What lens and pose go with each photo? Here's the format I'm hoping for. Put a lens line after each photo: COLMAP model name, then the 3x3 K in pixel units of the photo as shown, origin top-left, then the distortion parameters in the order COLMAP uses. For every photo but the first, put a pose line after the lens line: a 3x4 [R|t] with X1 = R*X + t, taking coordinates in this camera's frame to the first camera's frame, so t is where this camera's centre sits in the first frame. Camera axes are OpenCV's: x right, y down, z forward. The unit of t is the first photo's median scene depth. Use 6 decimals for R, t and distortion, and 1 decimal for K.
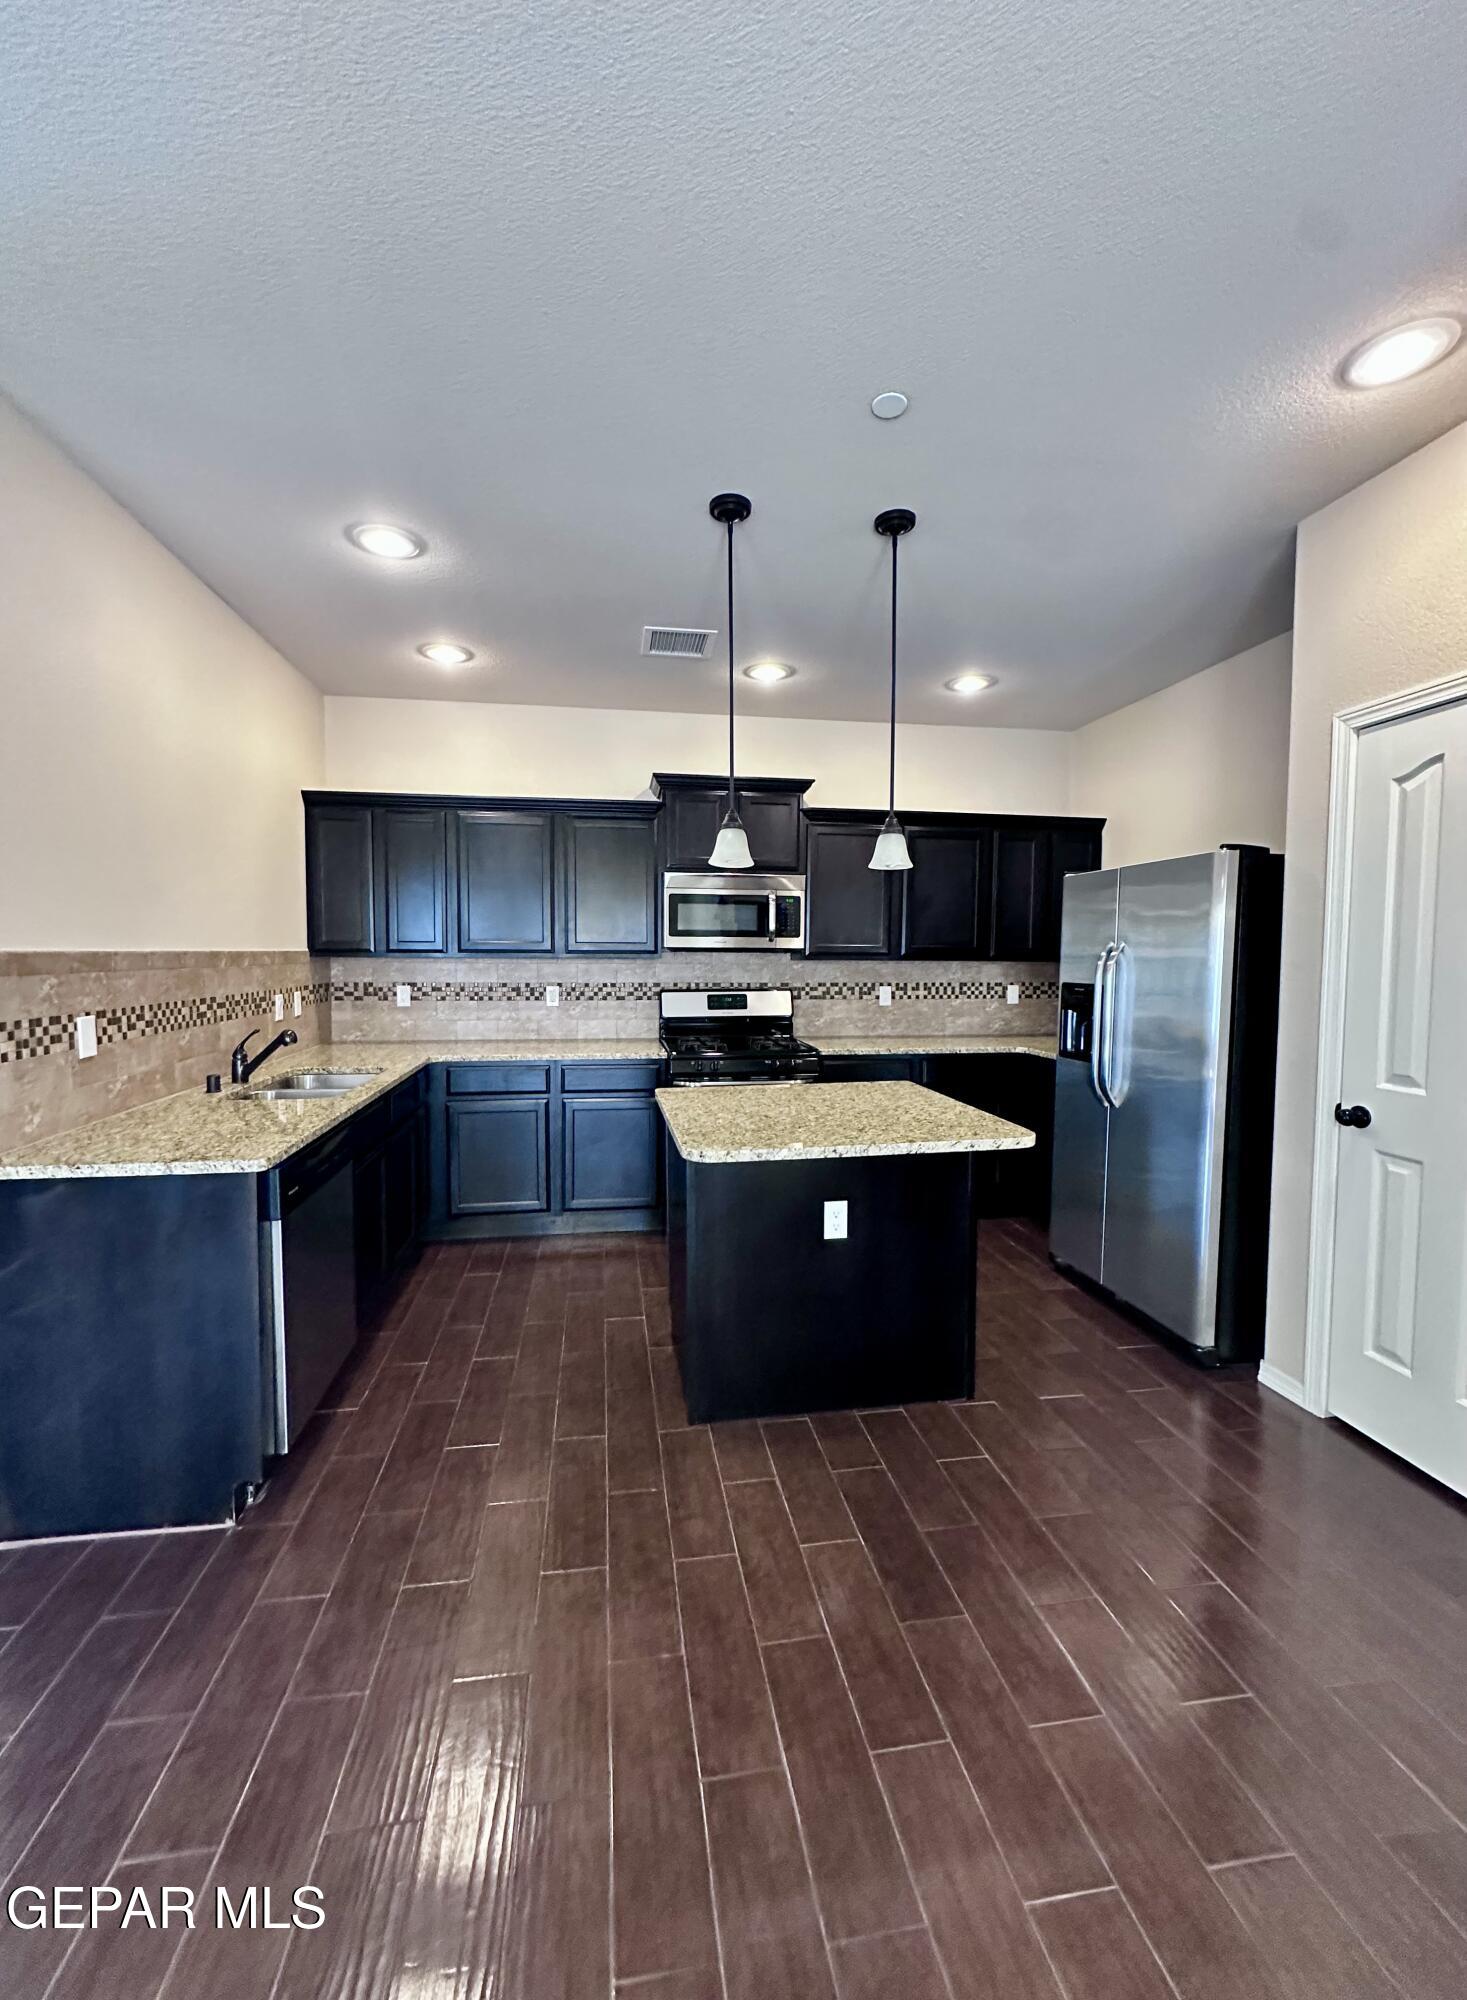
lens RADIAL K [[794.7, 0, 722.2], [0, 794.7, 1003.1], [0, 0, 1]] dist [-0.001437, 0.000076]
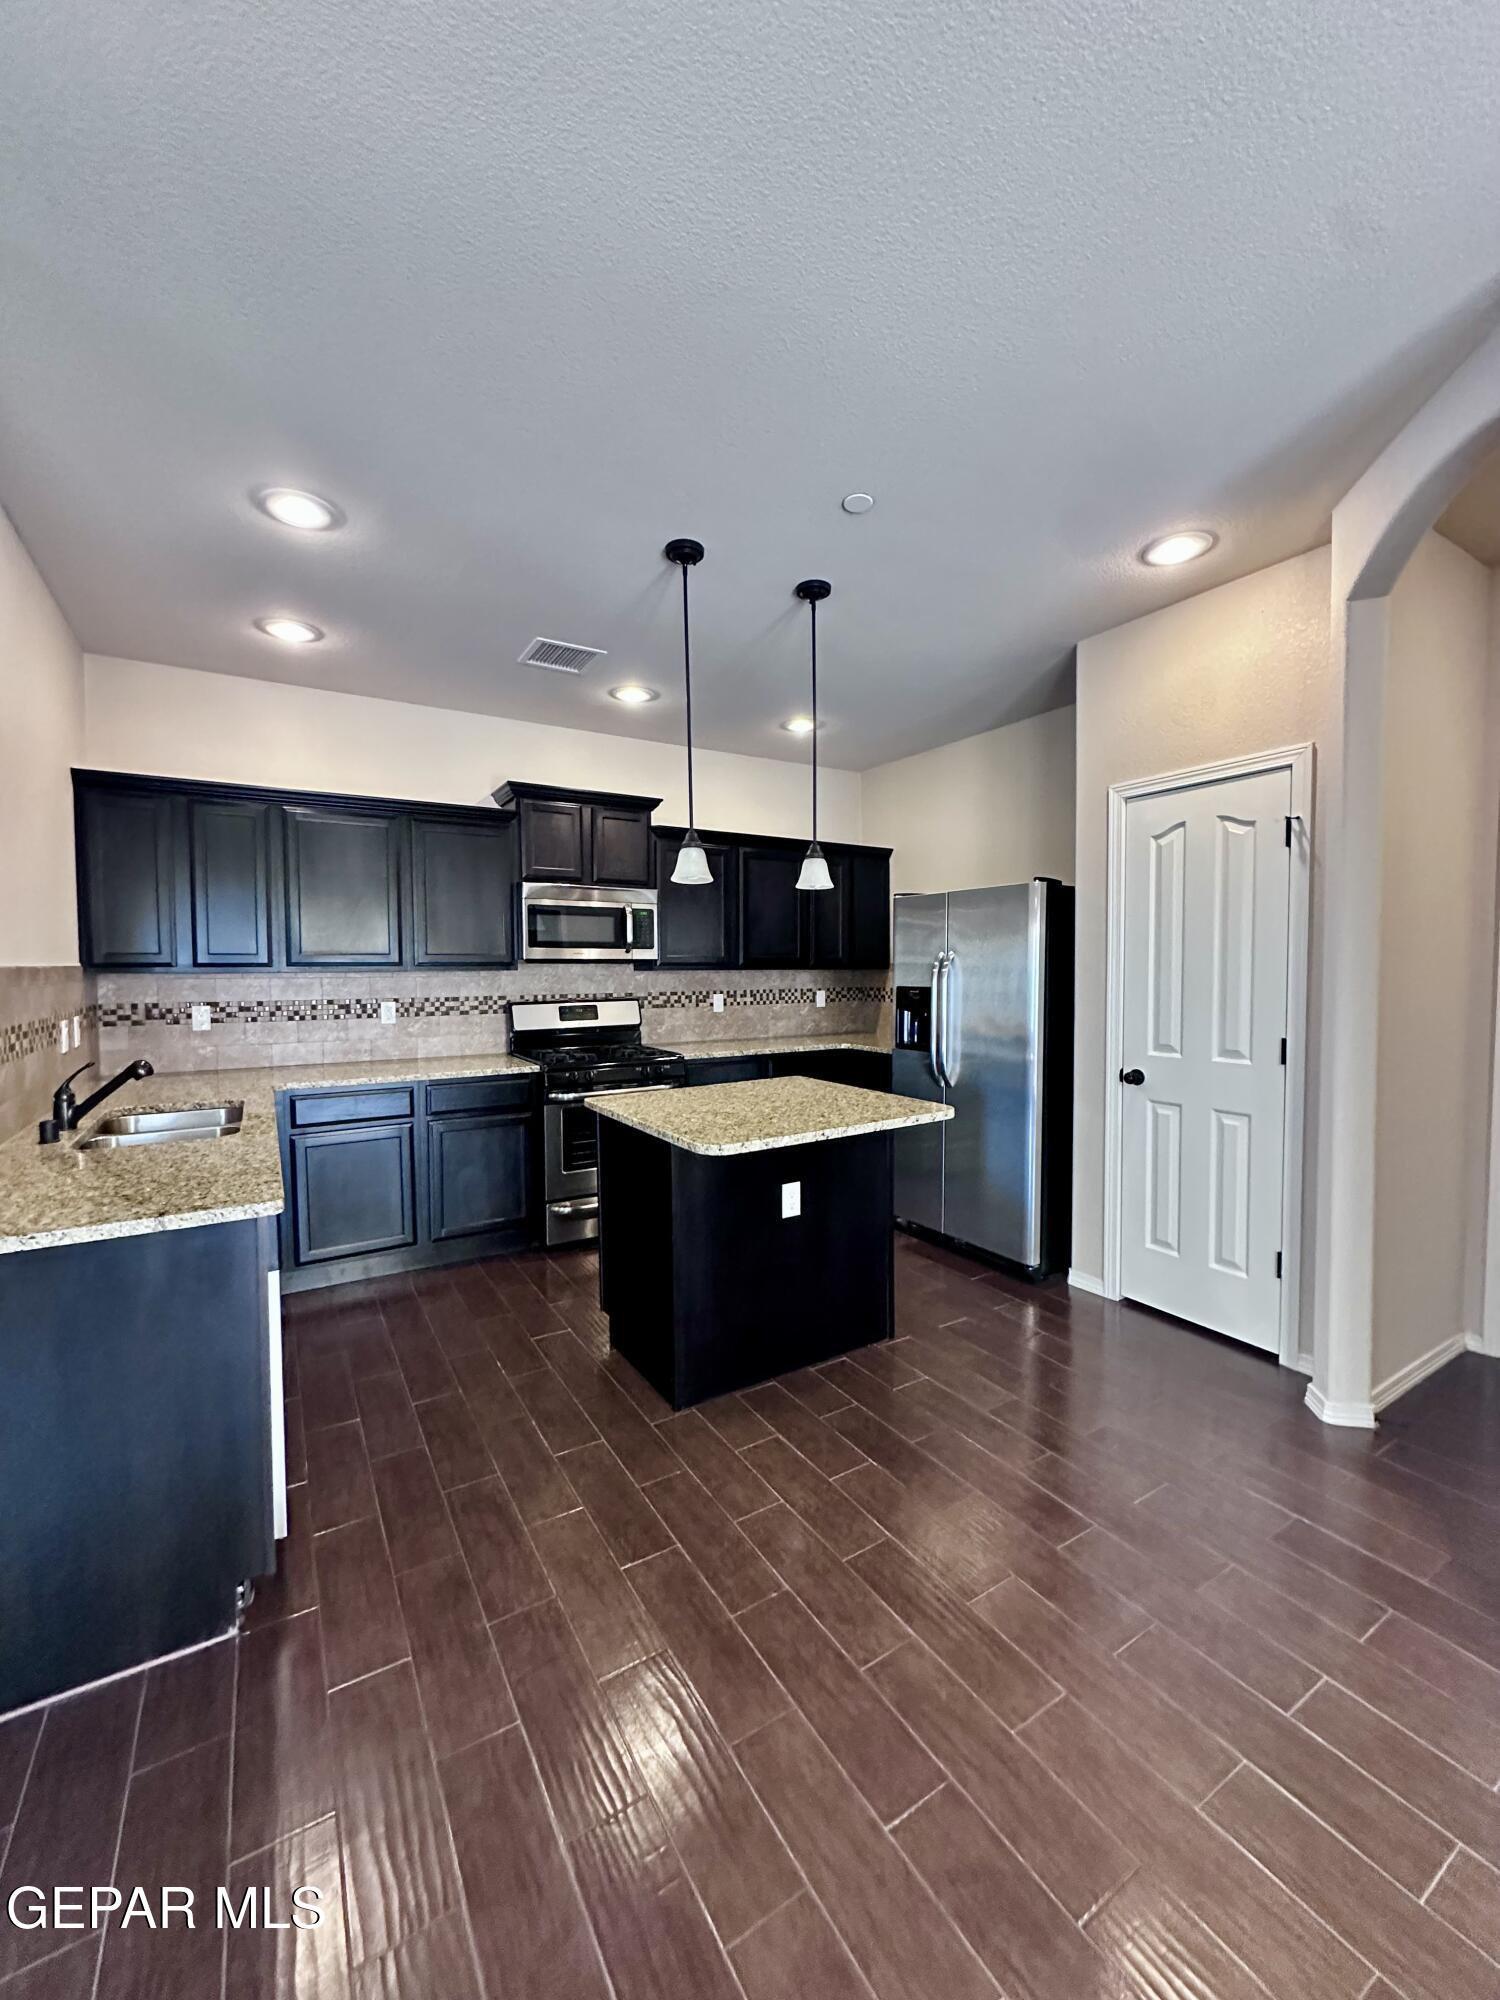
lens RADIAL K [[794.7, 0, 754.1], [0, 794.7, 1003.1], [0, 0, 1]] dist [-0.001437, 0.000076]
pose [[0.919106, -0.027724, 0.393034, -0.303382], [0.033420, 0.999412, -0.007654, 0.001889], [-0.392590, 0.020170, 0.919492, -0.015815]]
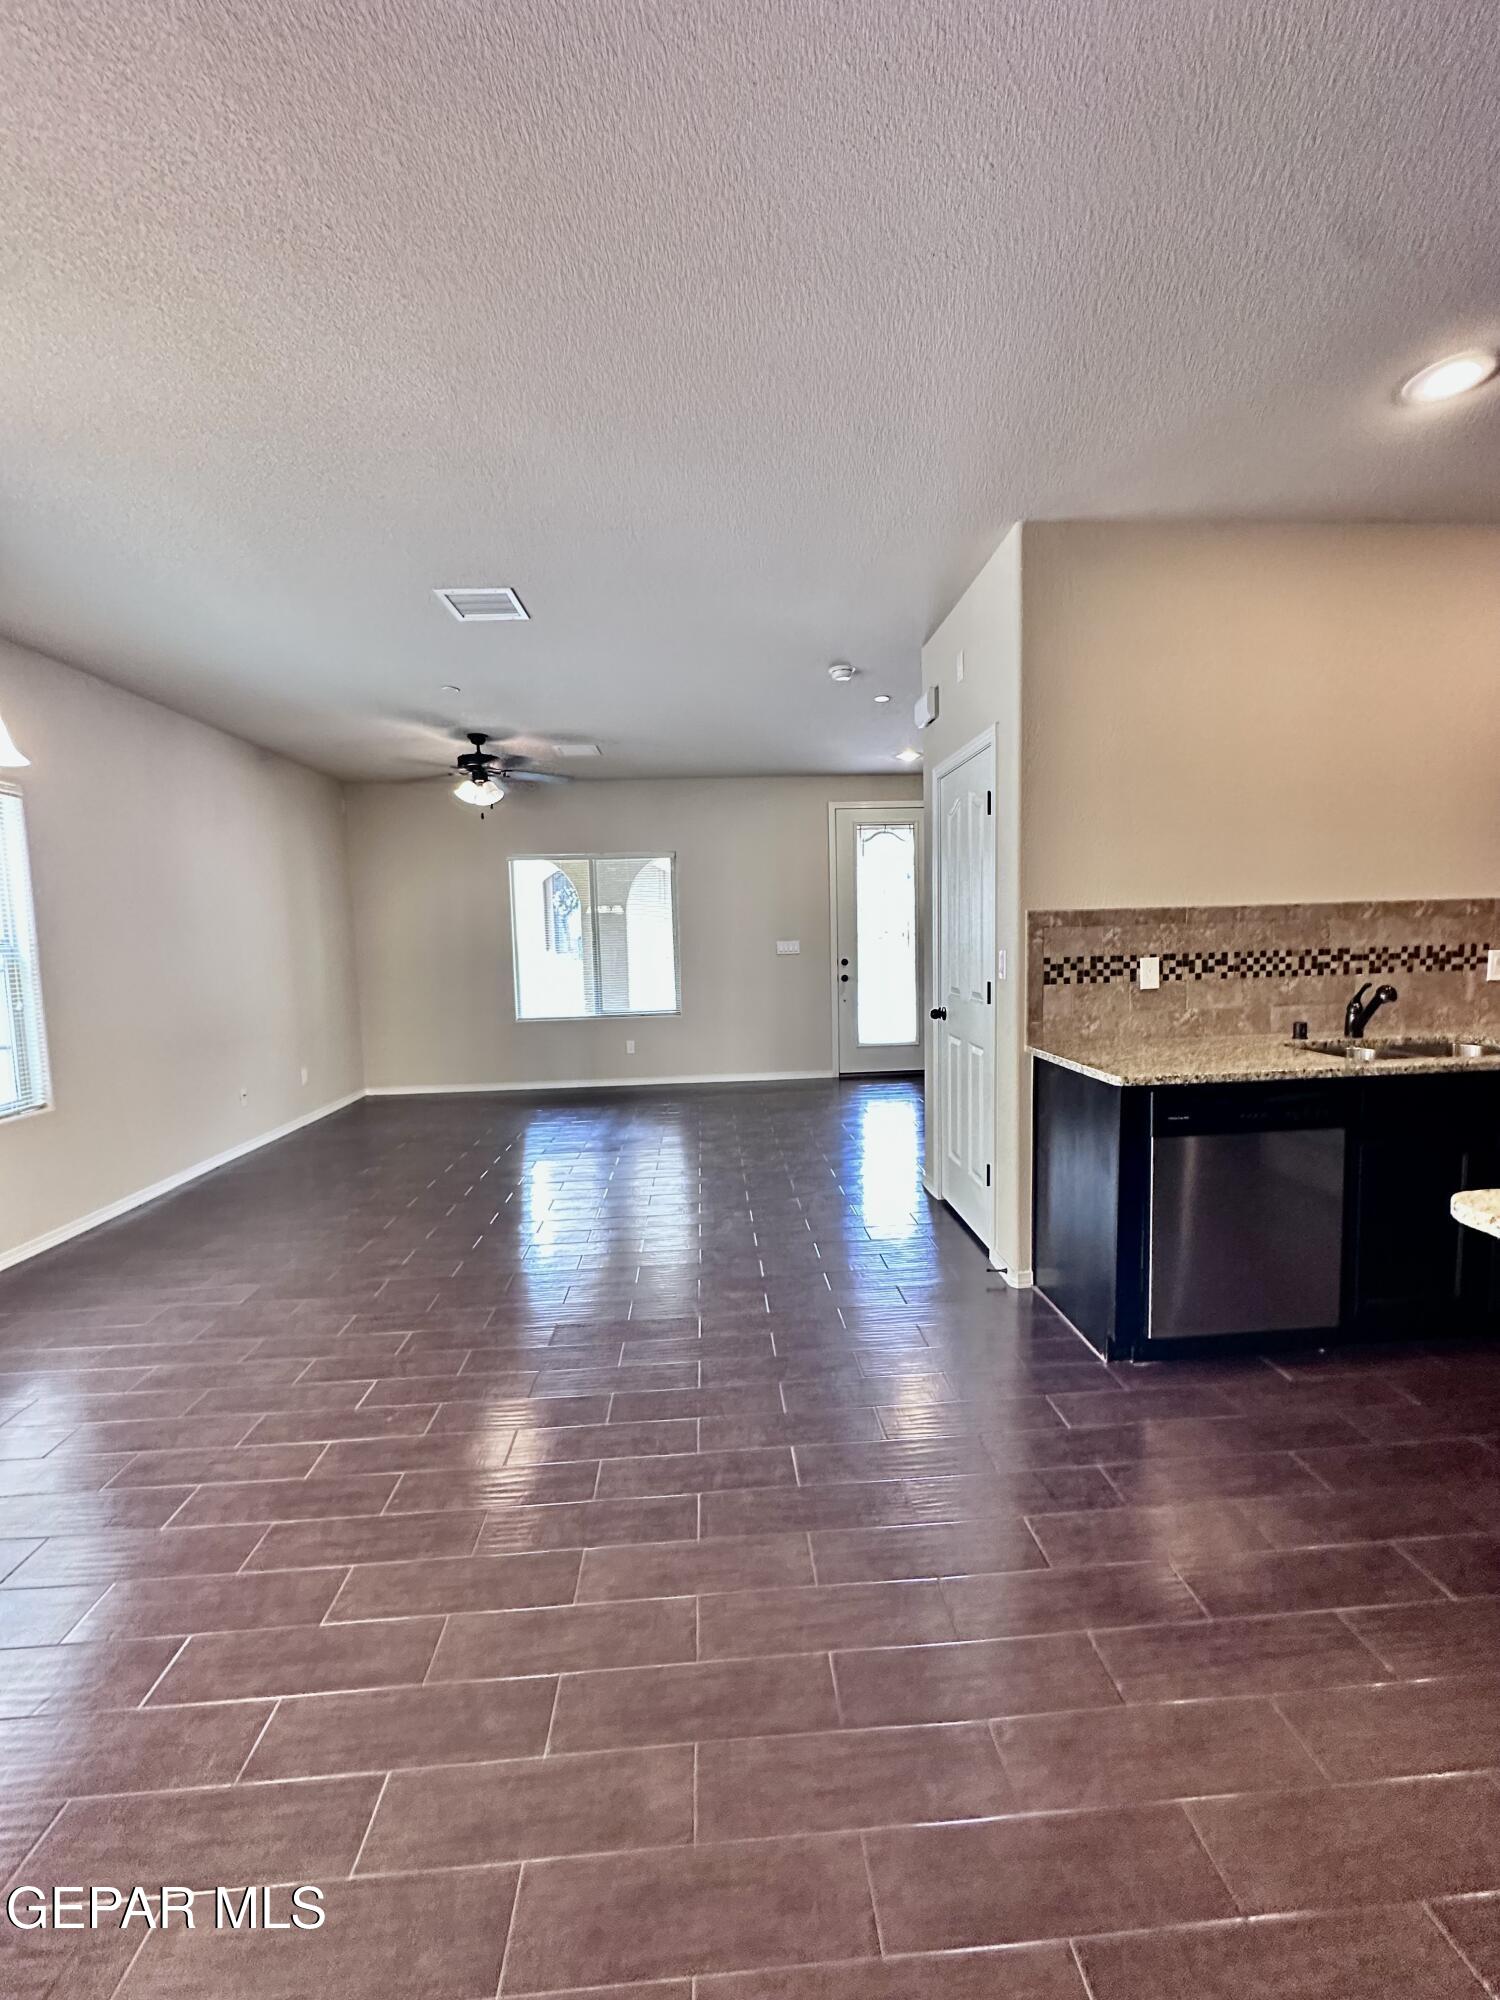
lens RADIAL K [[794.7, 0, 752.2], [0, 794.7, 1000.0], [0, 0, 1]] dist [-0.001437, 0.000076]
pose [[-0.084439, 0.085285, -0.992772, 0.461235], [-0.036507, 0.995397, 0.088616, -0.004988], [0.995760, 0.043726, -0.080937, 0.373319]]
